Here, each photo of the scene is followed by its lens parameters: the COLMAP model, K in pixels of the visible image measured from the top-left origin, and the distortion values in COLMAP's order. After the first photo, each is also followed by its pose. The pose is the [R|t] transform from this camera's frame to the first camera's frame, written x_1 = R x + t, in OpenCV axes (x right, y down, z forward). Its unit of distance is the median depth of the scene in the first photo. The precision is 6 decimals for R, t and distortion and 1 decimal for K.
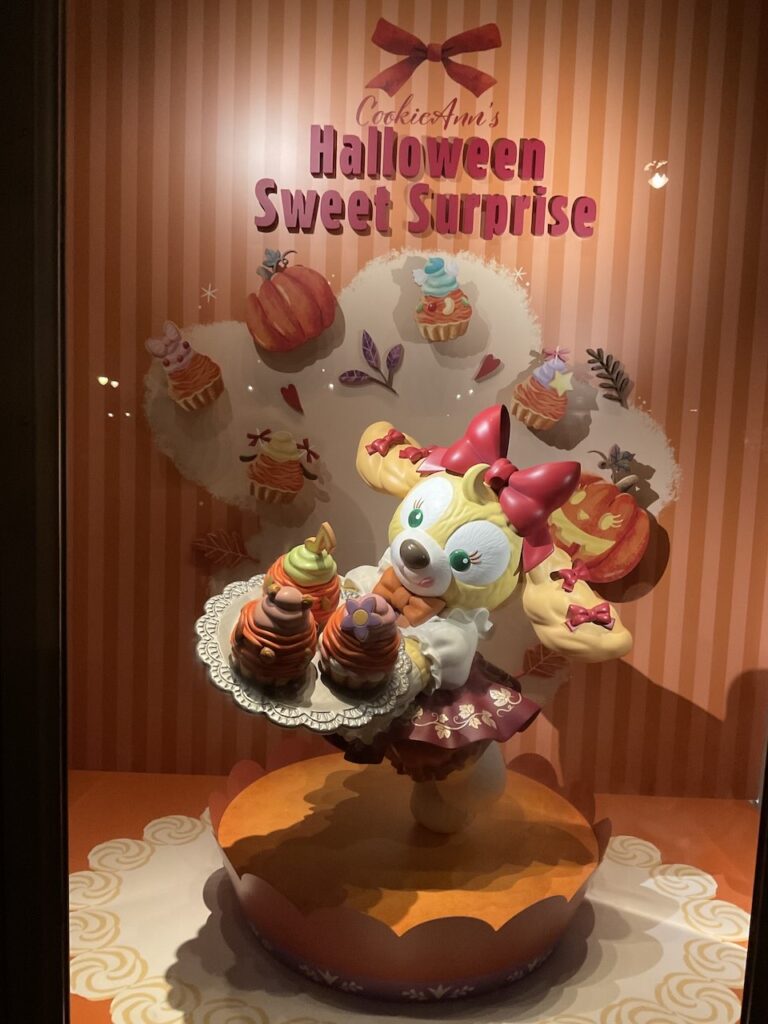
lens RADIAL K [[848.9, 0, 388.2], [0, 848.9, 511.2], [0, 0, 1]] dist [0.046491, -0.095575]
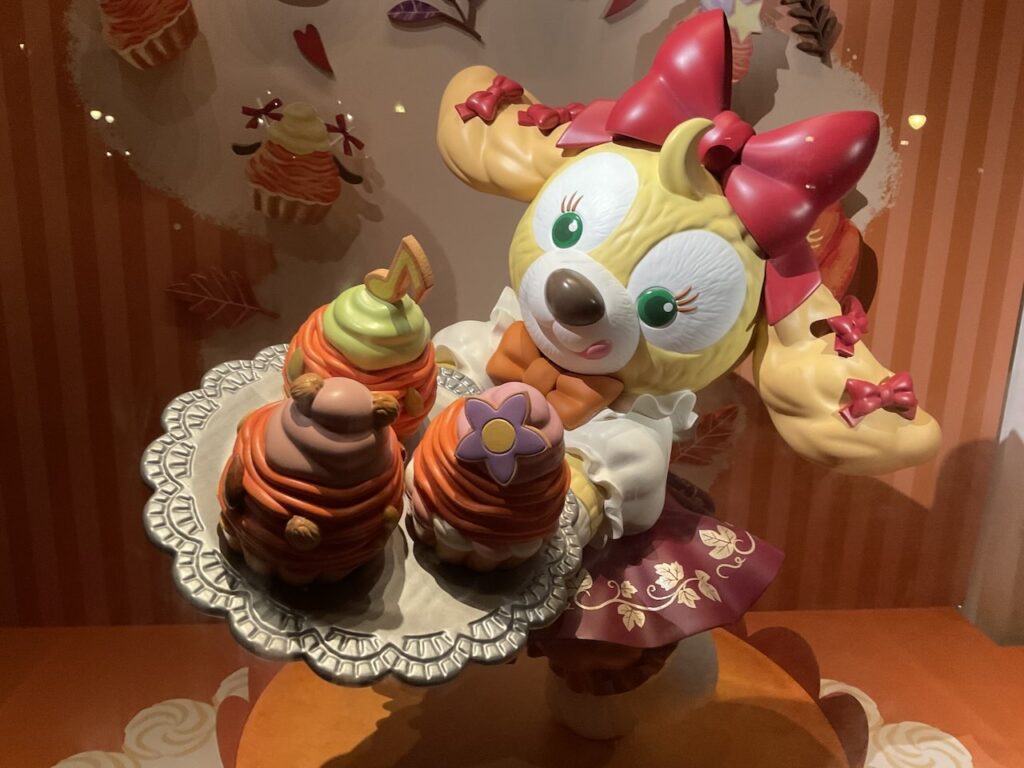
lens RADIAL K [[848.9, 0, 512.8], [0, 848.9, 387.7], [0, 0, 1]] dist [0.046491, -0.095575]
pose [[0.993268, -0.040846, 0.108397, -0.063272], [0.023351, 0.987162, 0.158004, 0.020835], [-0.113459, -0.154409, 0.981471, 0.458940]]
